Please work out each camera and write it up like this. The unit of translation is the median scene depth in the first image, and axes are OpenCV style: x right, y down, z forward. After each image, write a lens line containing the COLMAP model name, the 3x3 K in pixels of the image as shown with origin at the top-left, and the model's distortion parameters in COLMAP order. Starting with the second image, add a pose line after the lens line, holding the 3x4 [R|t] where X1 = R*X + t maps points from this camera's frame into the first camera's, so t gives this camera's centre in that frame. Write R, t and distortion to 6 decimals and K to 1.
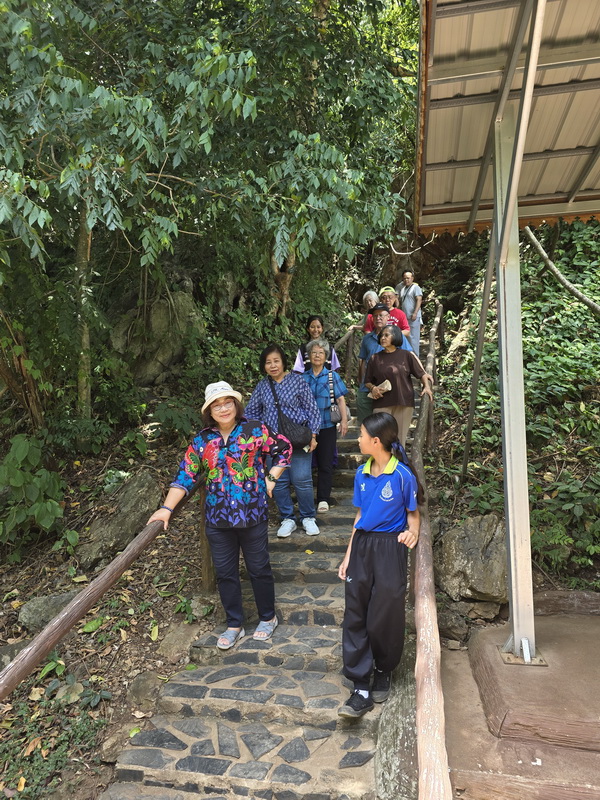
lens RADIAL K [[508.2, 0, 300.0], [0, 508.2, 400.0], [0, 0, 1]] dist [0.059124, -0.063499]
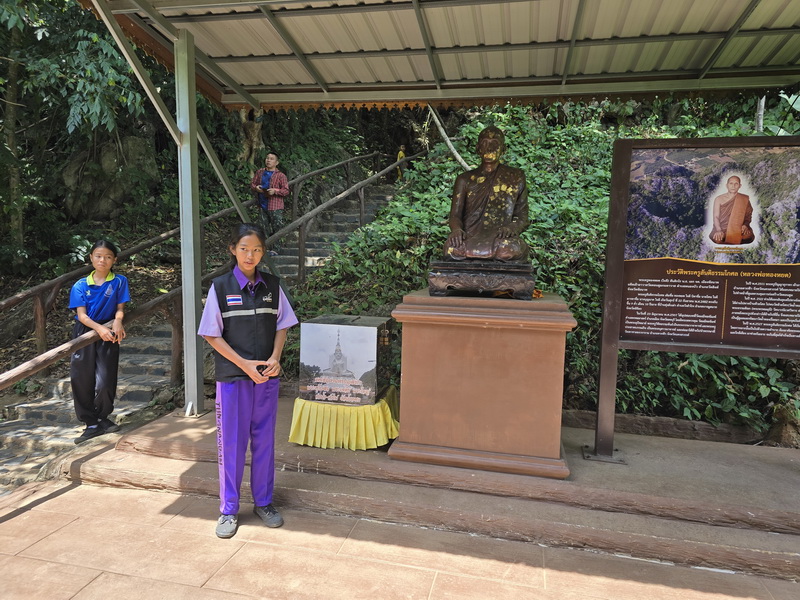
lens RADIAL K [[508.2, 0, 400.0], [0, 508.2, 300.0], [0, 0, 1]] dist [0.059124, -0.063499]
pose [[0.998963, 0.043465, 0.013575, 0.363248], [-0.044721, 0.992607, 0.112835, -0.009626], [-0.008570, -0.113325, 0.993521, -0.173674]]
